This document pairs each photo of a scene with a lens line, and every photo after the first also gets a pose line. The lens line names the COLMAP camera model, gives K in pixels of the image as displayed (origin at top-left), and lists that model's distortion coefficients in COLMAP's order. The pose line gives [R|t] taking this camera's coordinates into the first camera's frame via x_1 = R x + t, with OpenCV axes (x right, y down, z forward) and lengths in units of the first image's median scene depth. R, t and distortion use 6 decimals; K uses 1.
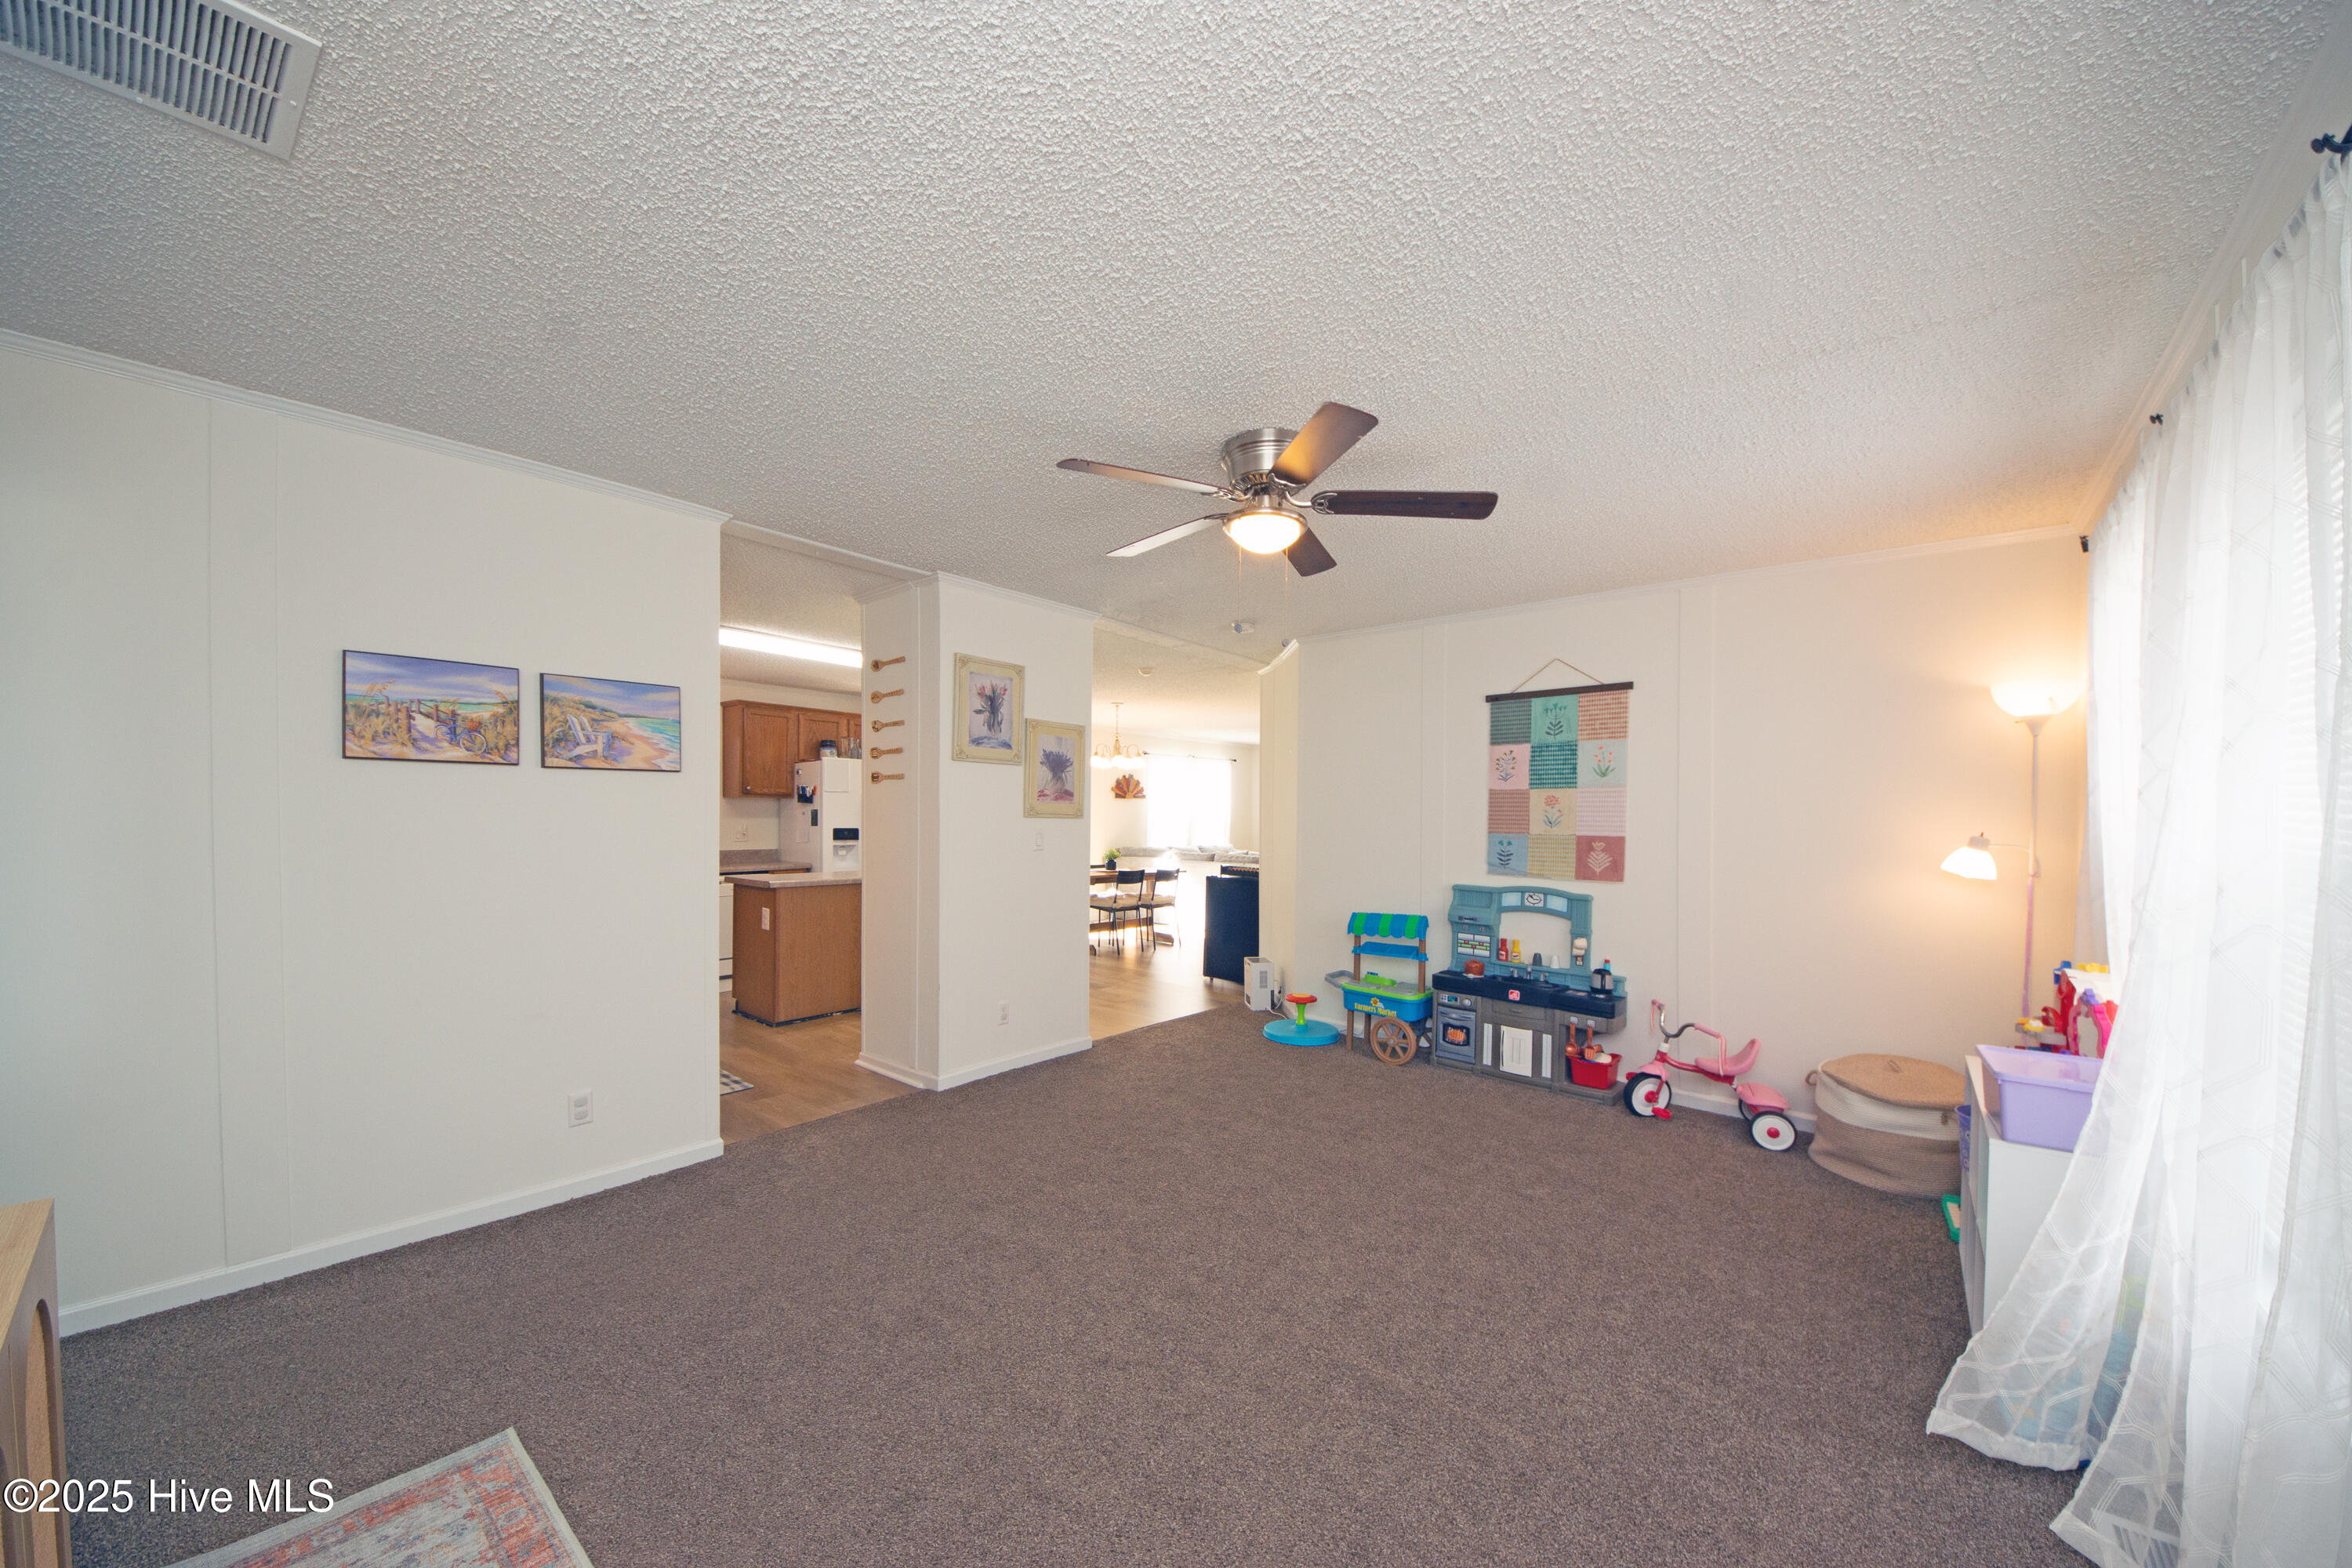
lens RADIAL K [[828.2, 0, 1166.8], [0, 828.2, 825.6], [0, 0, 1]] dist [0.038596, -0.026914]
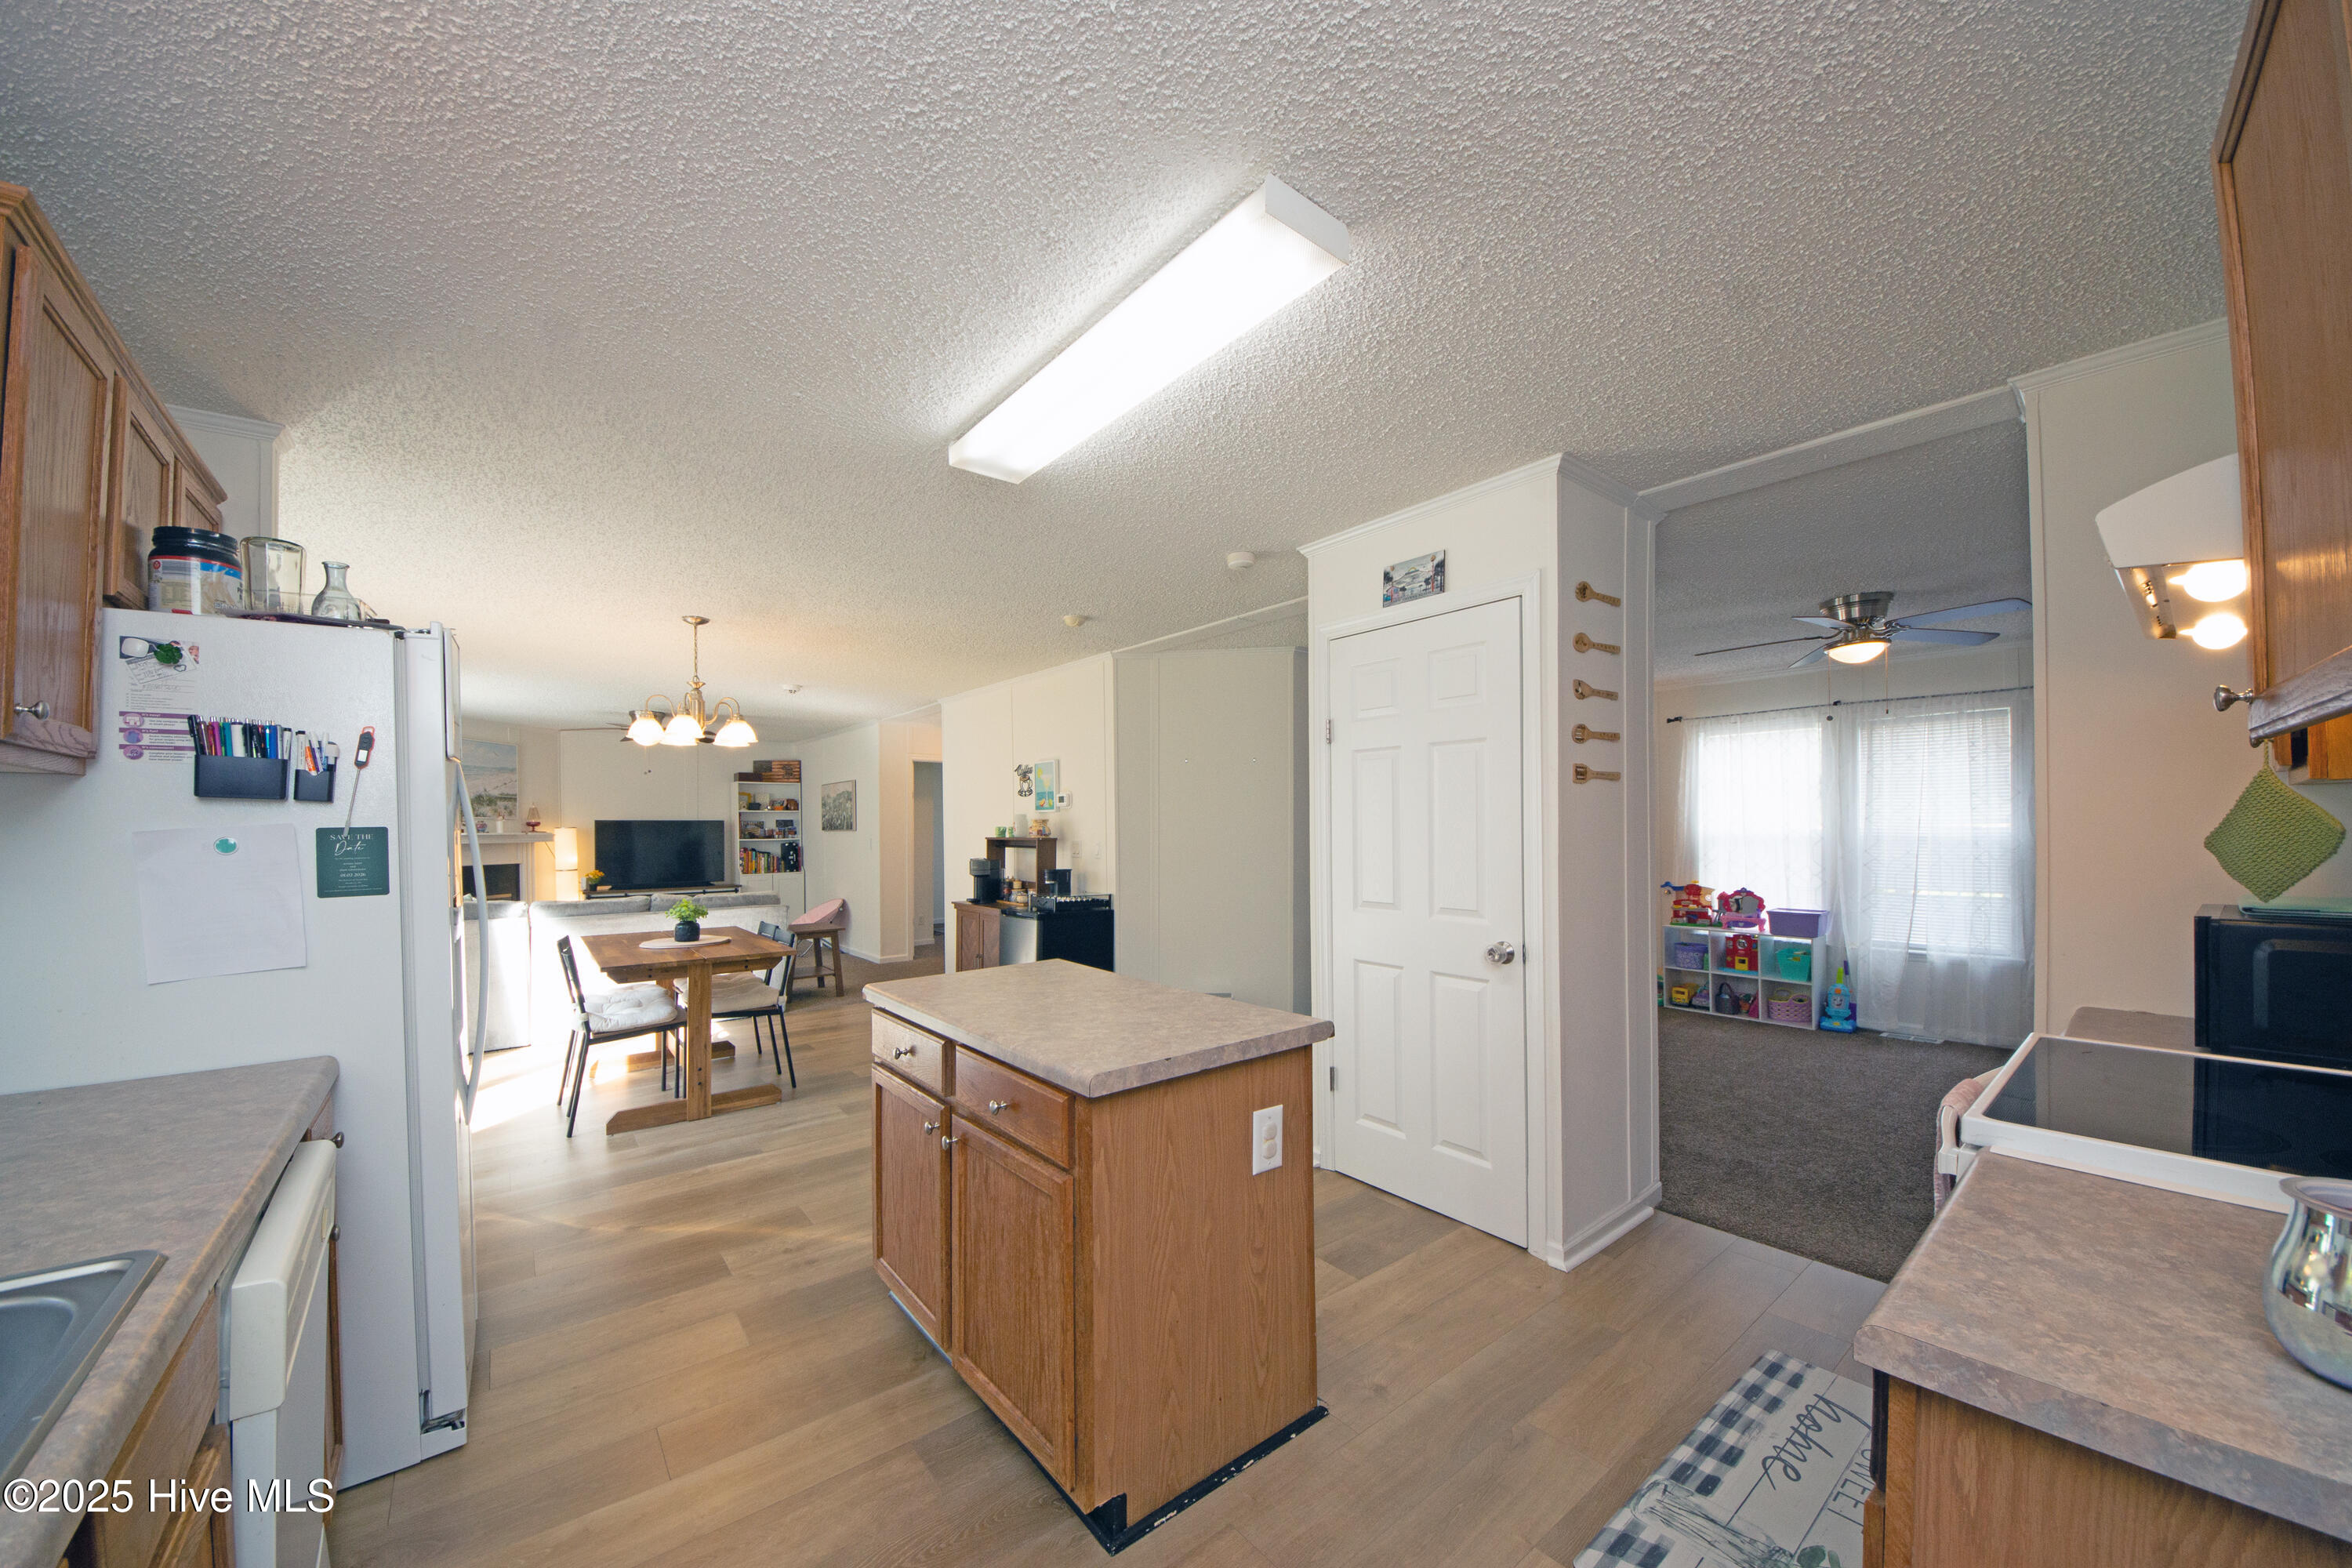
lens RADIAL K [[828.2, 0, 1166.8], [0, 828.2, 825.6], [0, 0, 1]] dist [0.038596, -0.026914]
pose [[0.181975, -0.008144, 0.983269, -0.984445], [0.017543, 0.999833, 0.005034, -0.027018], [-0.983147, 0.016334, 0.182088, 1.156463]]
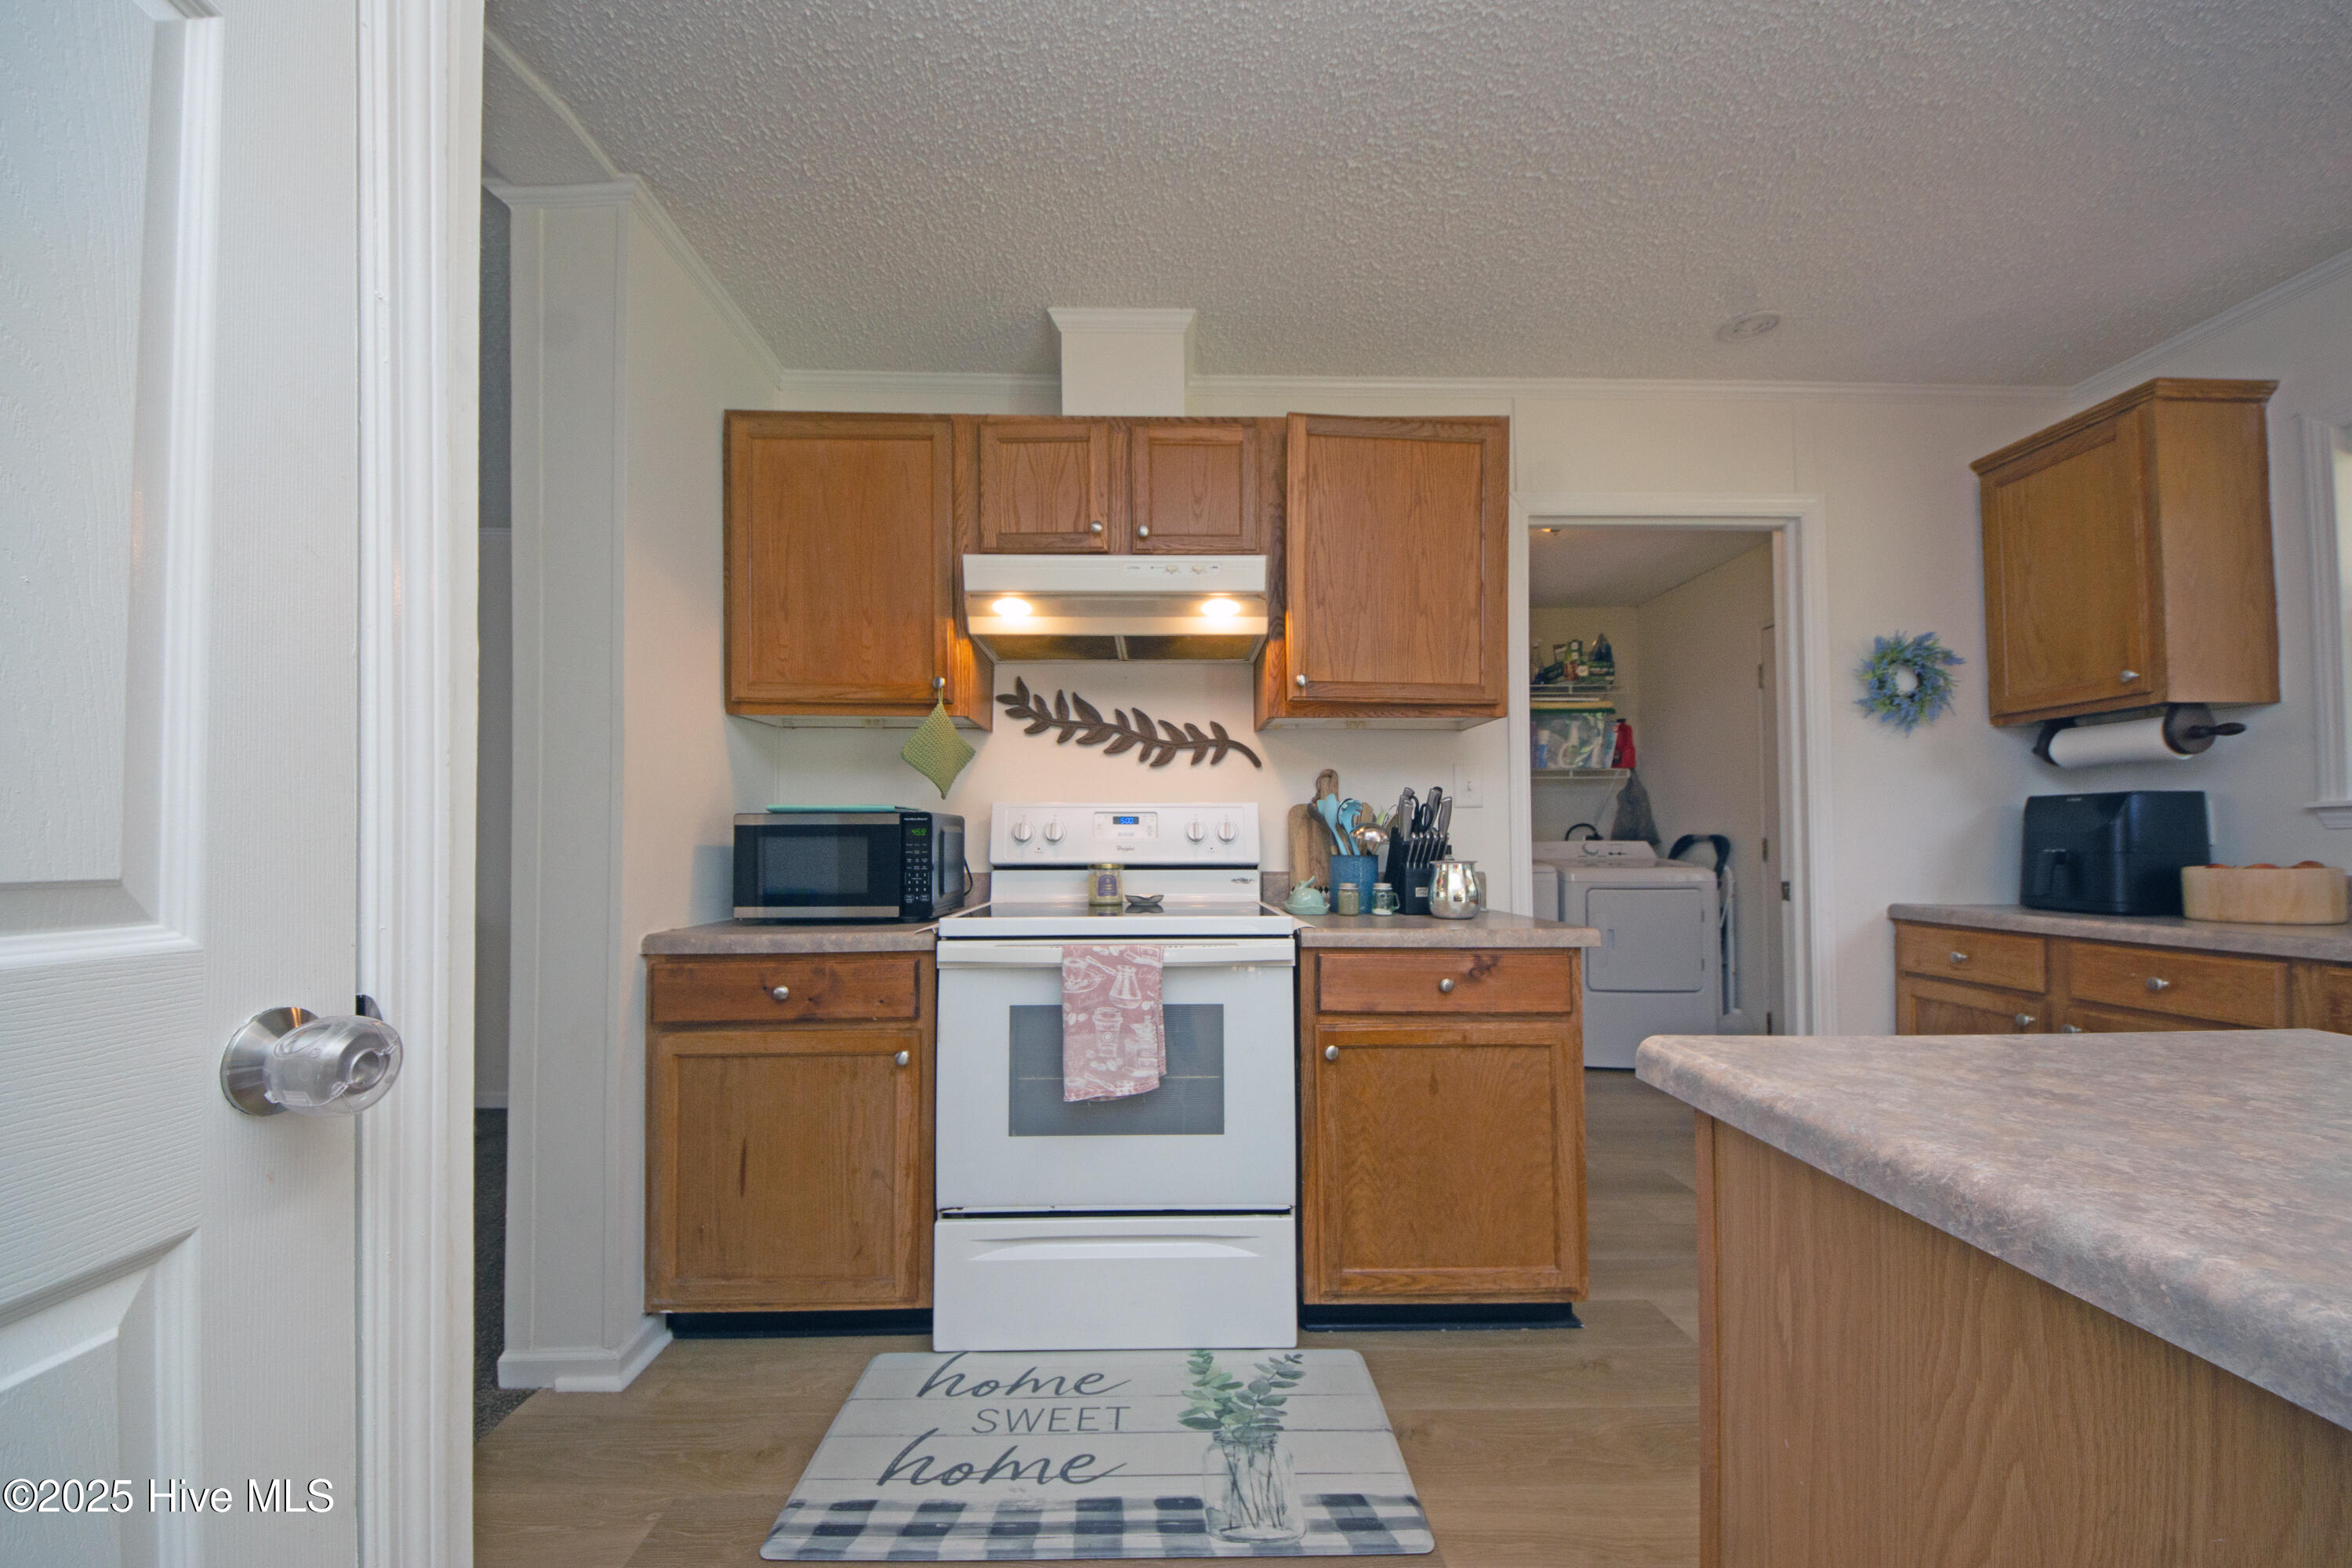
lens RADIAL K [[848.1, 0, 1168.6], [0, 848.1, 821.1], [0, 0, 1]] dist [0.036932, -0.025314]
pose [[-0.745000, -0.026012, -0.666557, -0.350957], [-0.012723, 0.999612, -0.024789, 0.037596], [0.666943, -0.009987, -0.745042, 1.222278]]
